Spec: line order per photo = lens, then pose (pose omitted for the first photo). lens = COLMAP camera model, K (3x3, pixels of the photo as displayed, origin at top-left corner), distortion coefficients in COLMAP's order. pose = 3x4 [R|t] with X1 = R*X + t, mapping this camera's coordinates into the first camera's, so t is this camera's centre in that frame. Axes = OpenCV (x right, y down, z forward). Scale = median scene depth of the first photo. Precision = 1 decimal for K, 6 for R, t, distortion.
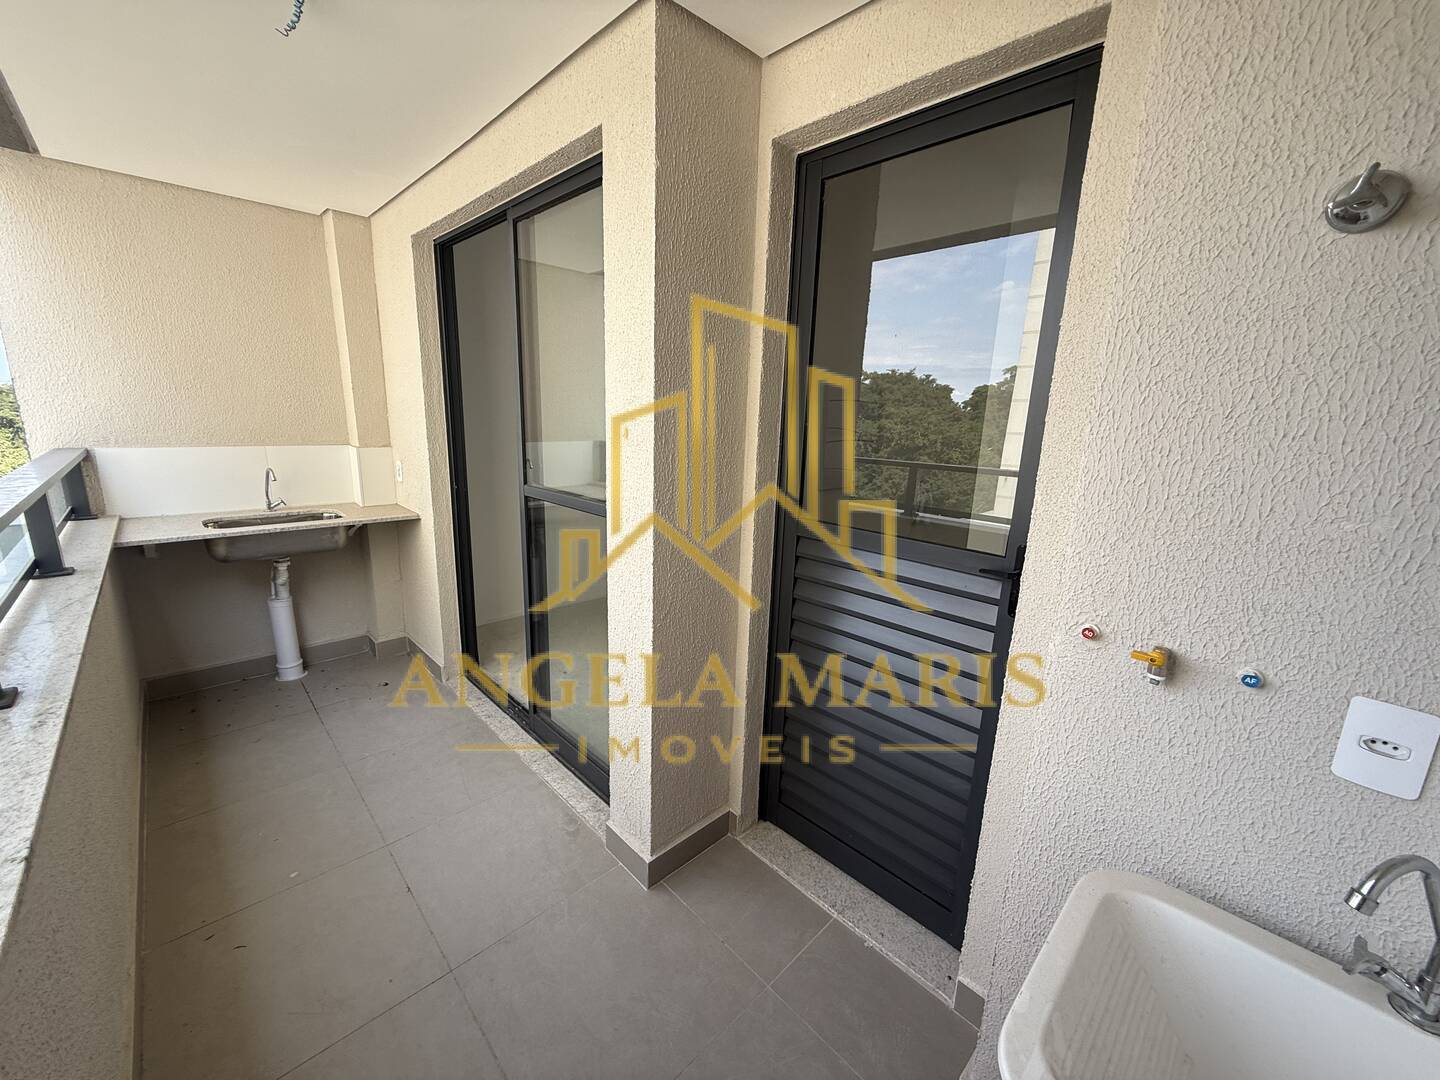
lens RADIAL K [[574.2, 0, 717.0], [0, 574.2, 540.7], [0, 0, 1]] dist [0.001859, 0.000651]
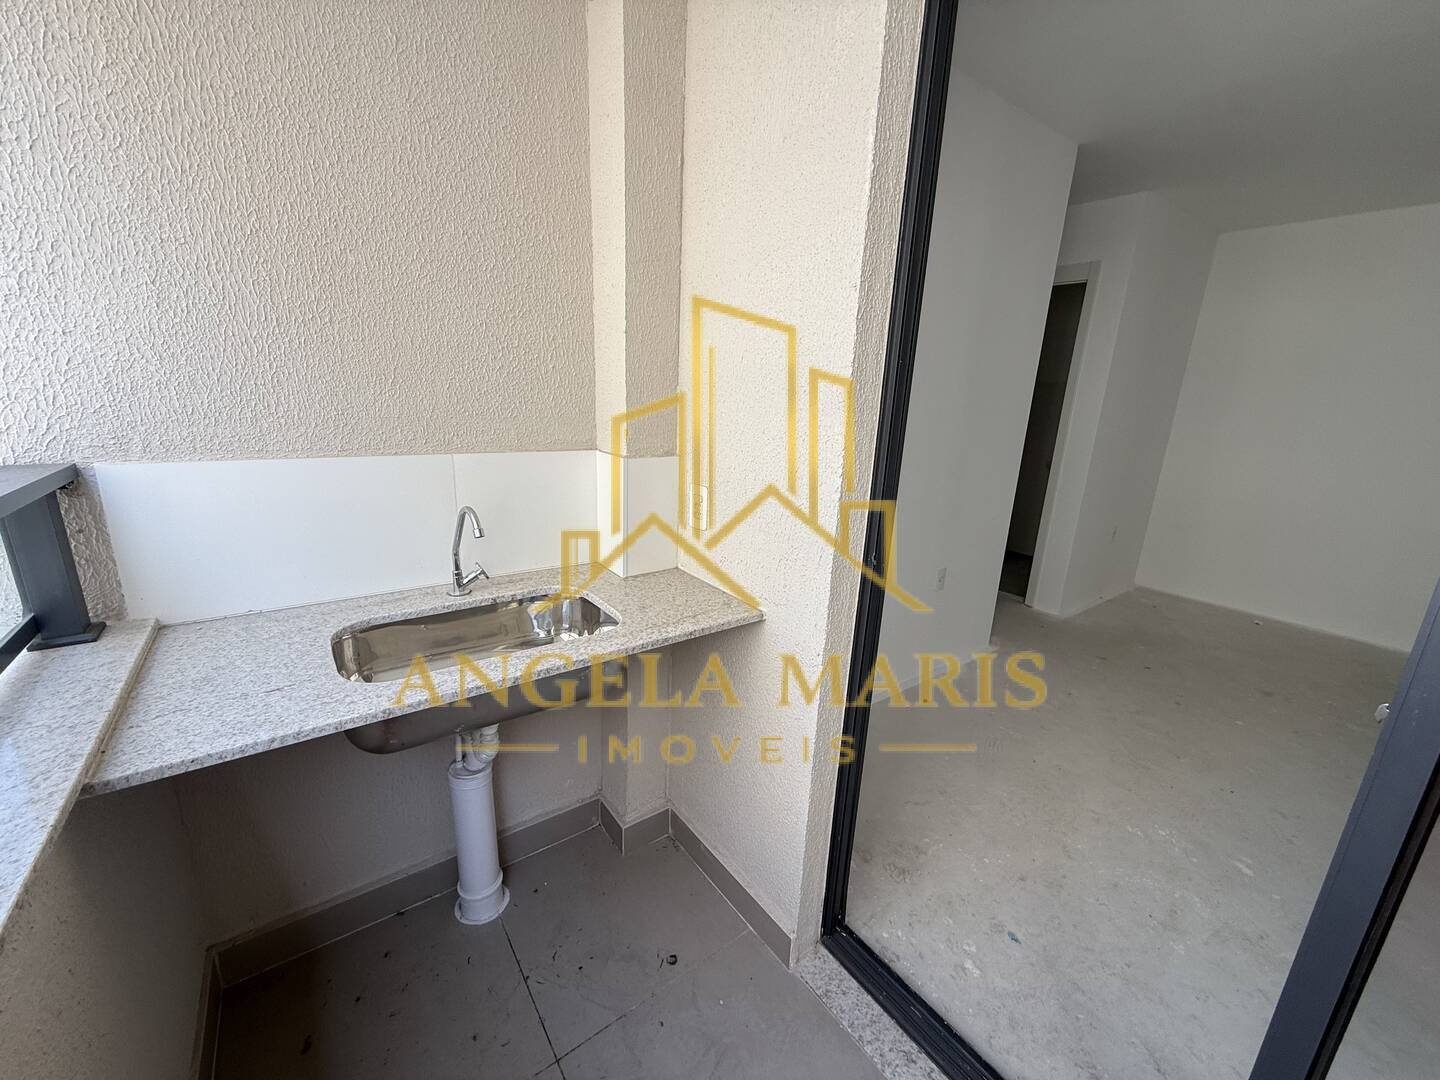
lens RADIAL K [[574.2, 0, 722.0], [0, 574.2, 541.7], [0, 0, 1]] dist [0.001859, 0.000651]
pose [[0.991157, 0.046207, -0.124390, -0.502402], [-0.041756, 0.998399, 0.038155, -0.118685], [0.125954, -0.032624, 0.991499, 0.555407]]
